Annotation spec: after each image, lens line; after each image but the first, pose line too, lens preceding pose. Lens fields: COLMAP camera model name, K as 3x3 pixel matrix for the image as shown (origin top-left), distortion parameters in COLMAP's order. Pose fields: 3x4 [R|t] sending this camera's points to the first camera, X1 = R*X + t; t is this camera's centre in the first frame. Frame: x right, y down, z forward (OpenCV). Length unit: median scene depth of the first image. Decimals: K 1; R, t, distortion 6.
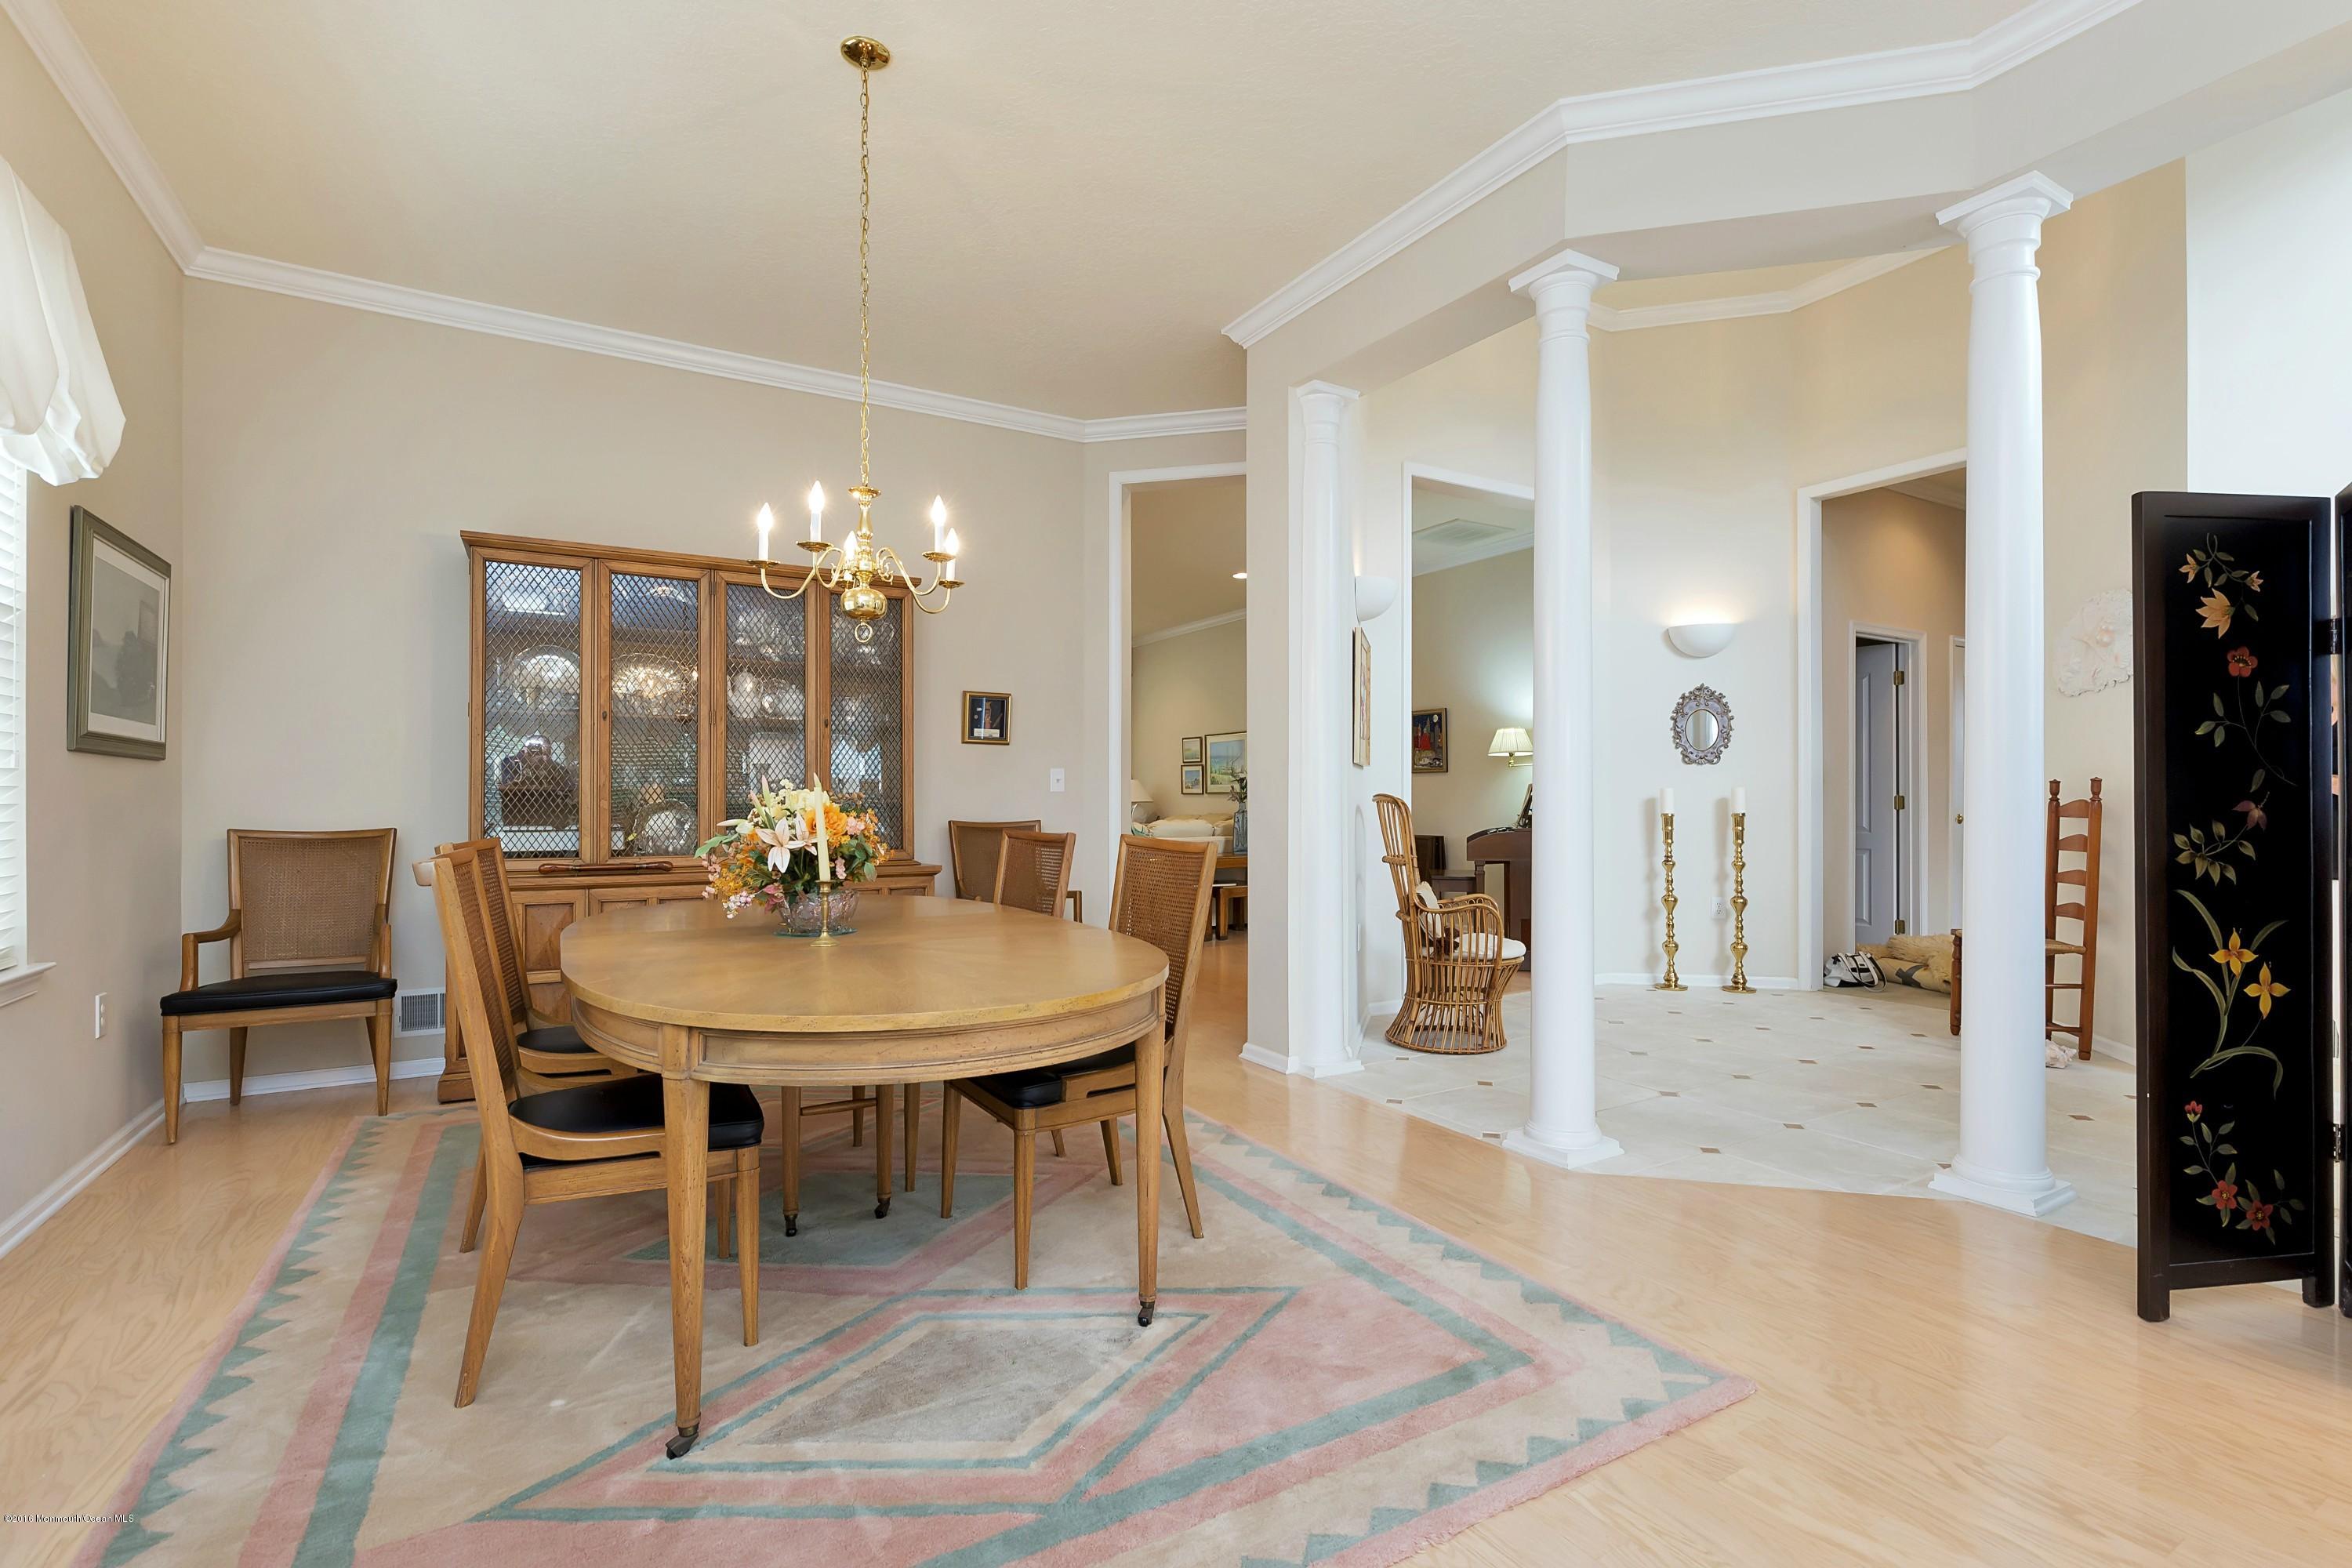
lens RADIAL K [[1058.5, 0, 1176.2], [0, 1058.5, 799.7], [0, 0, 1]] dist [-0.001369, -0.001568]
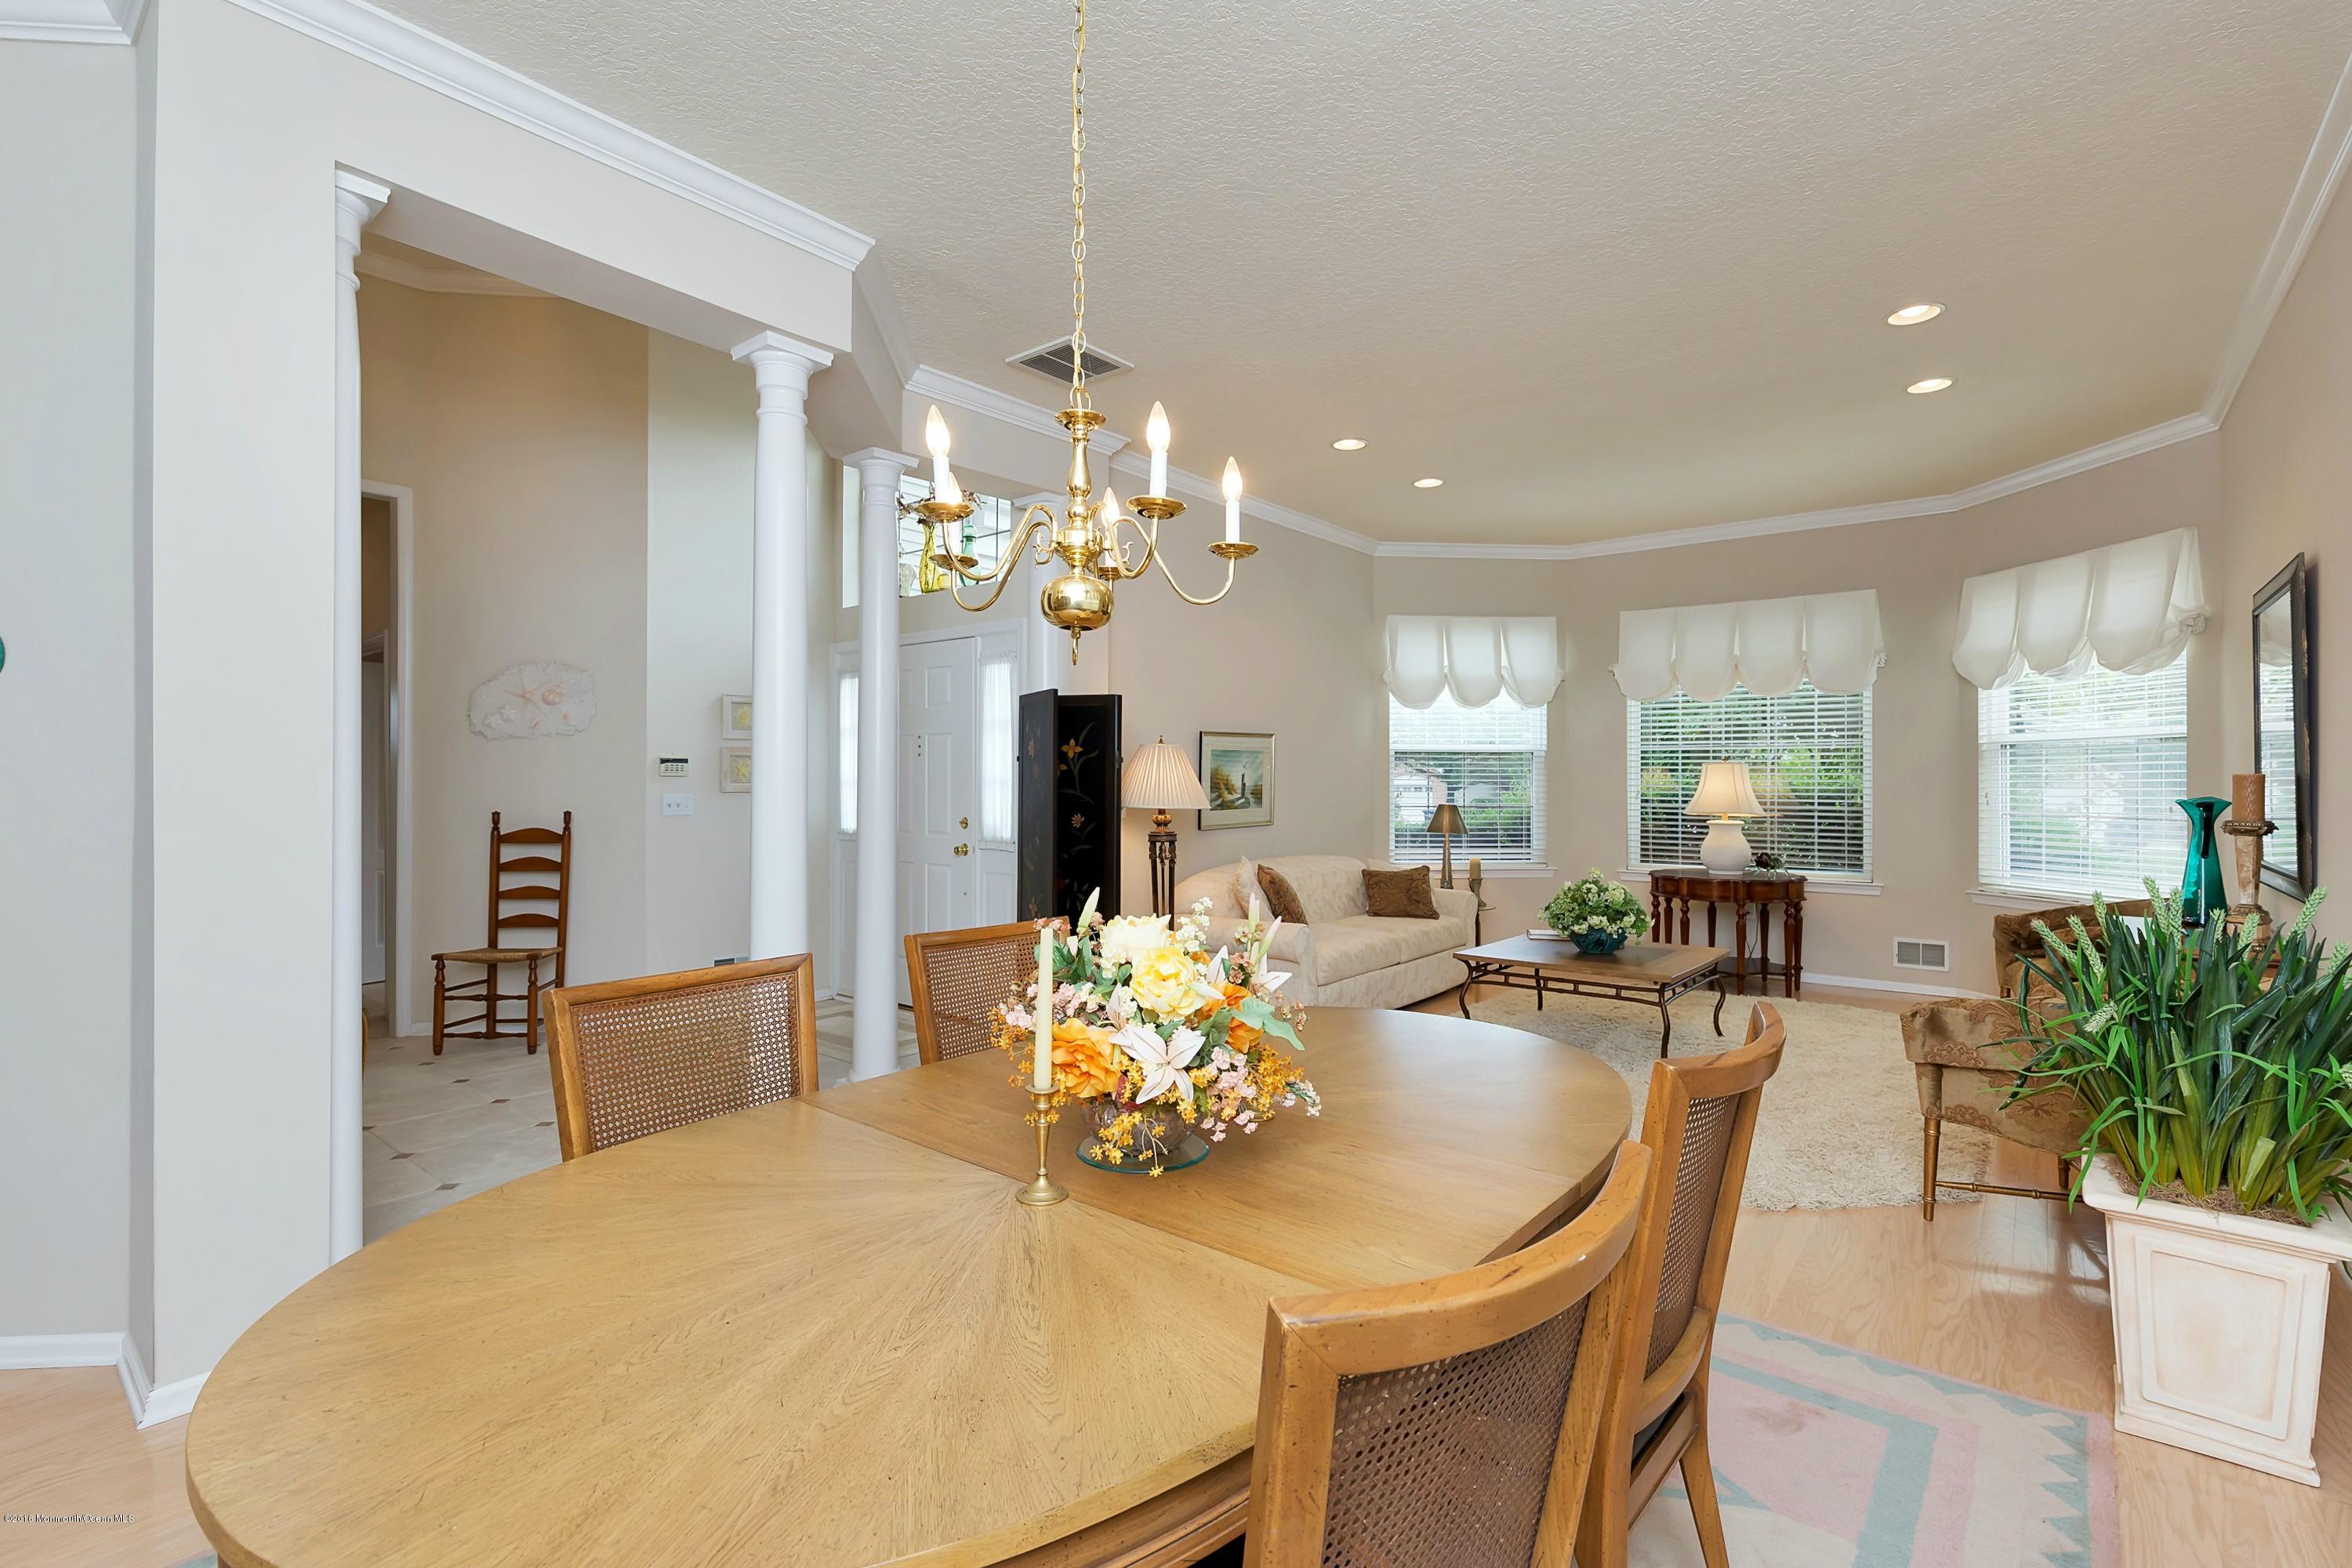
lens RADIAL K [[1058.5, 0, 1166.4], [0, 1058.5, 780.4], [0, 0, 1]] dist [-0.001369, -0.001568]
pose [[-0.333010, 0.006653, 0.942900, -0.606711], [0.001409, 0.999977, -0.006559, -0.052814], [-0.942922, -0.000856, -0.333012, 0.805644]]
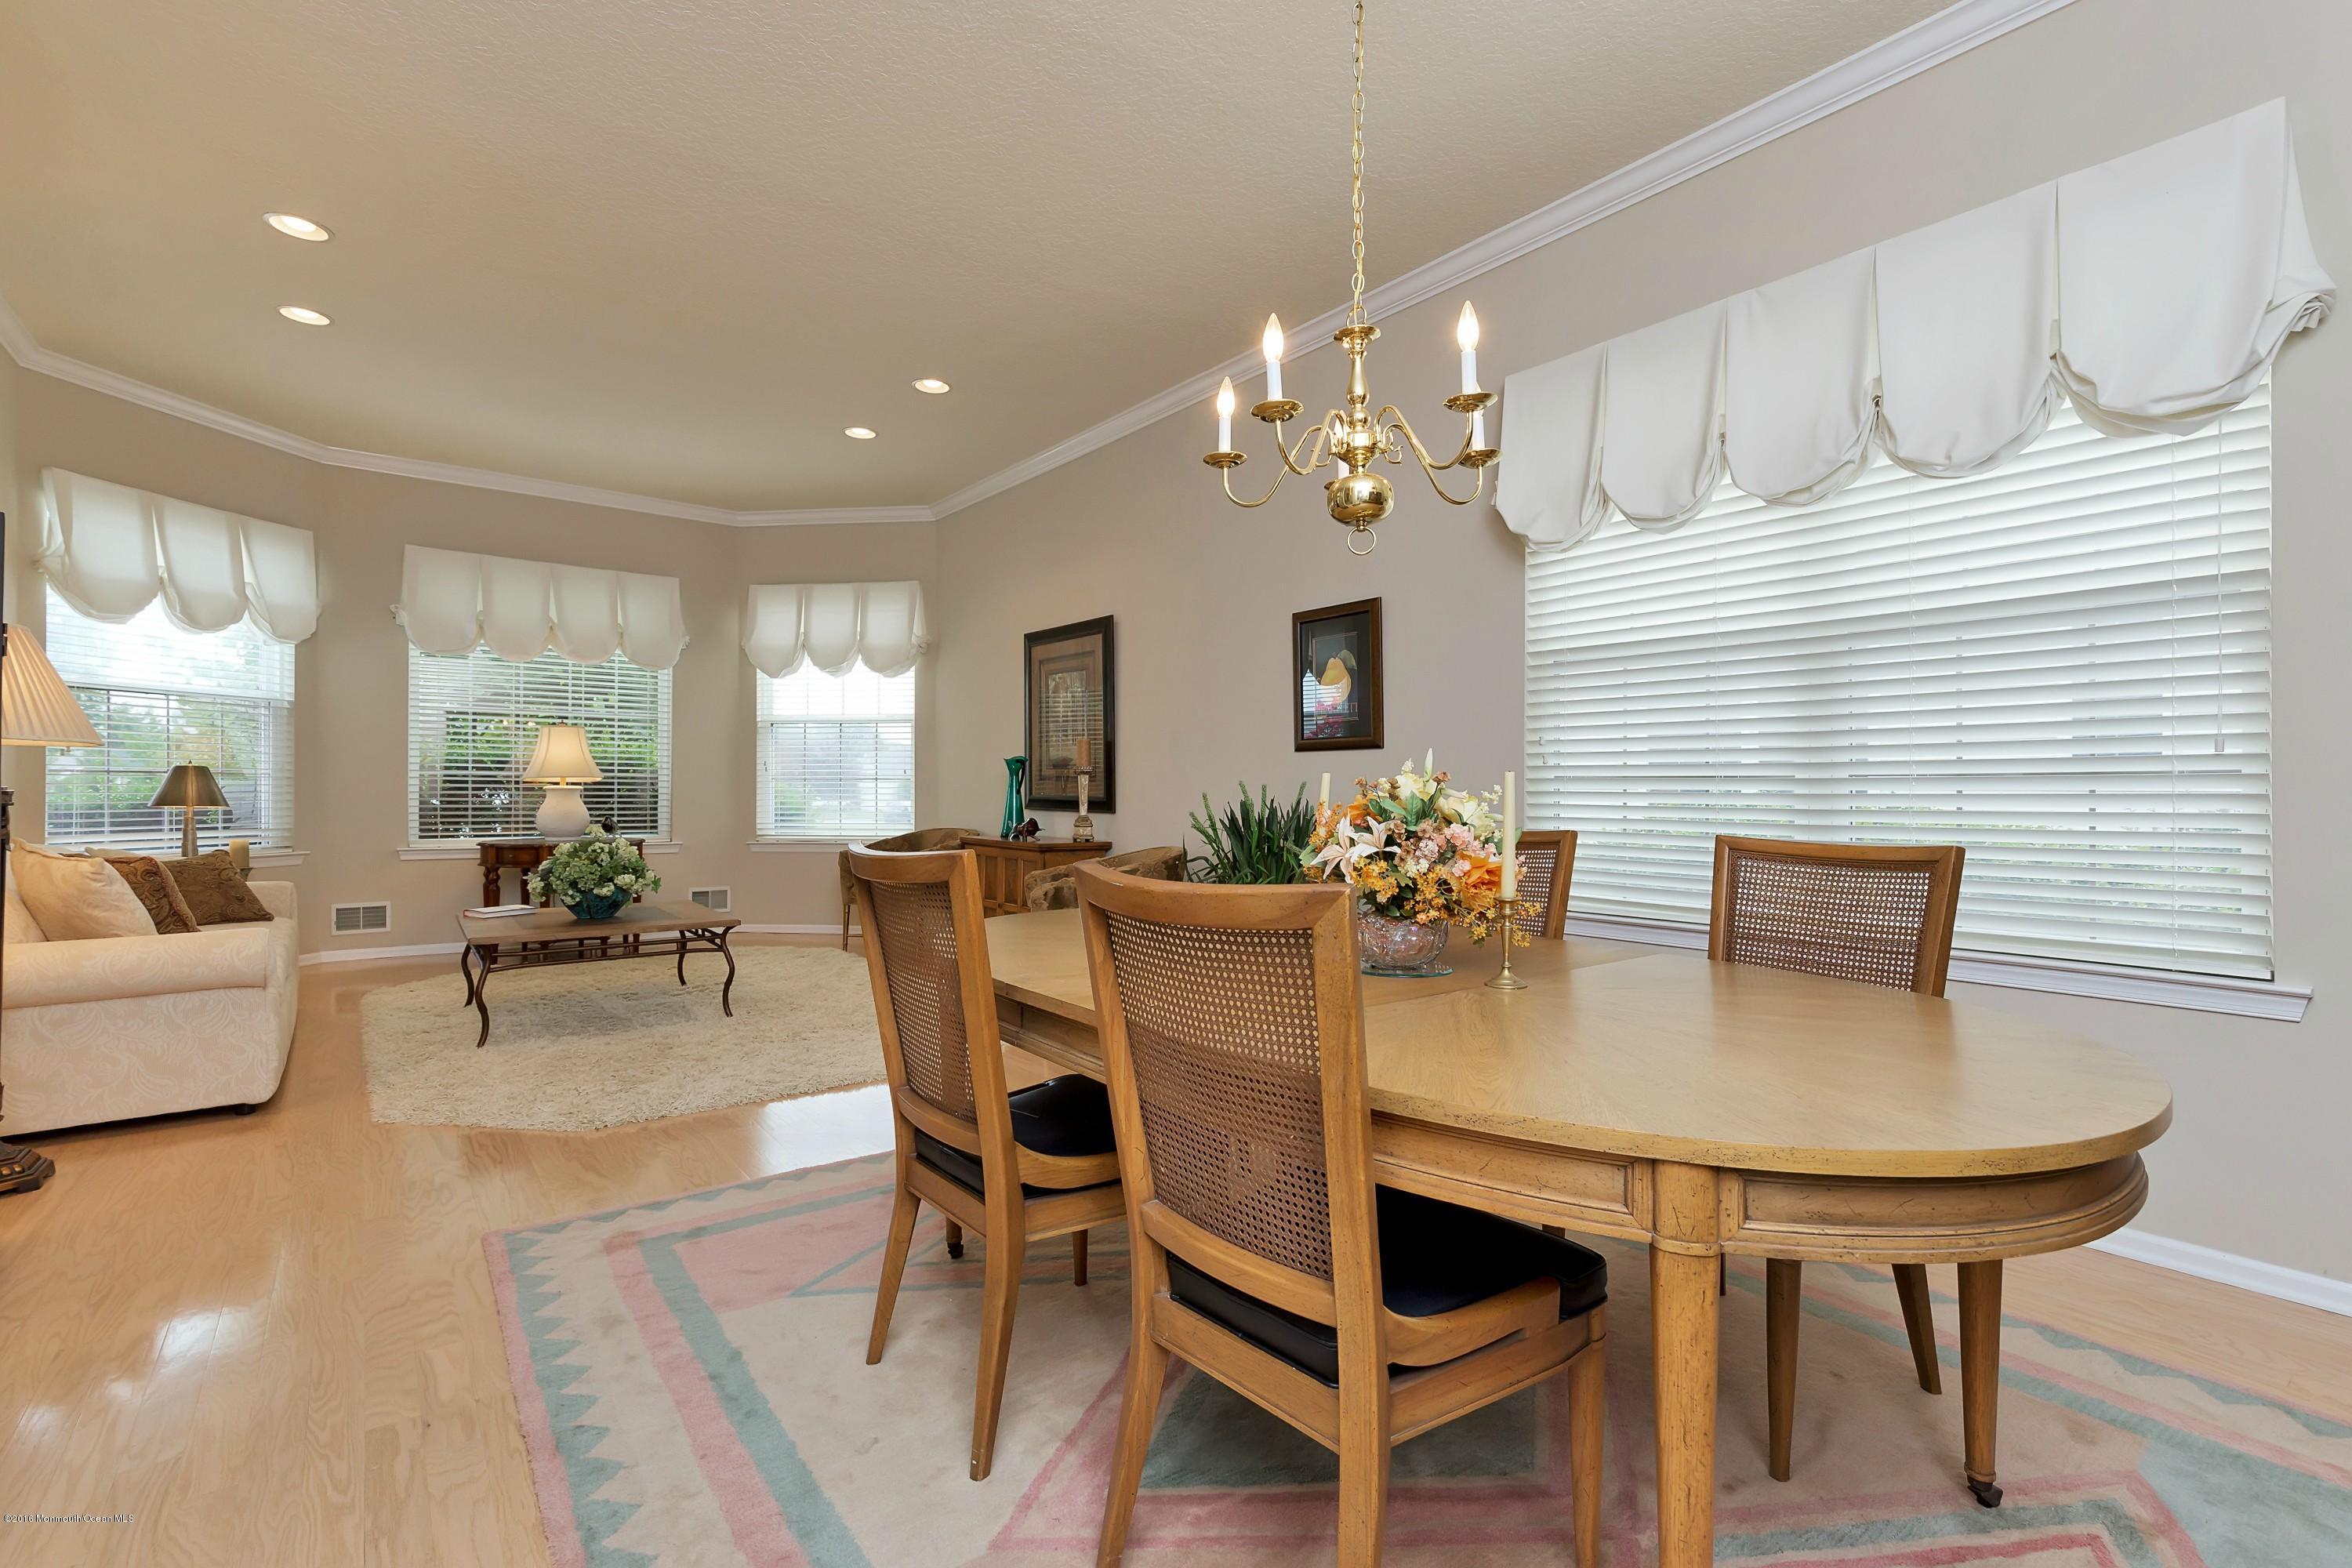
lens RADIAL K [[1058.5, 0, 1192.3], [0, 1058.5, 790.7], [0, 0, 1]] dist [-0.001369, -0.001568]
pose [[-0.992051, -0.000770, -0.125836, -0.067872], [-0.001502, 0.999982, 0.005725, -0.001545], [0.125829, 0.005869, -0.992035, 1.161138]]
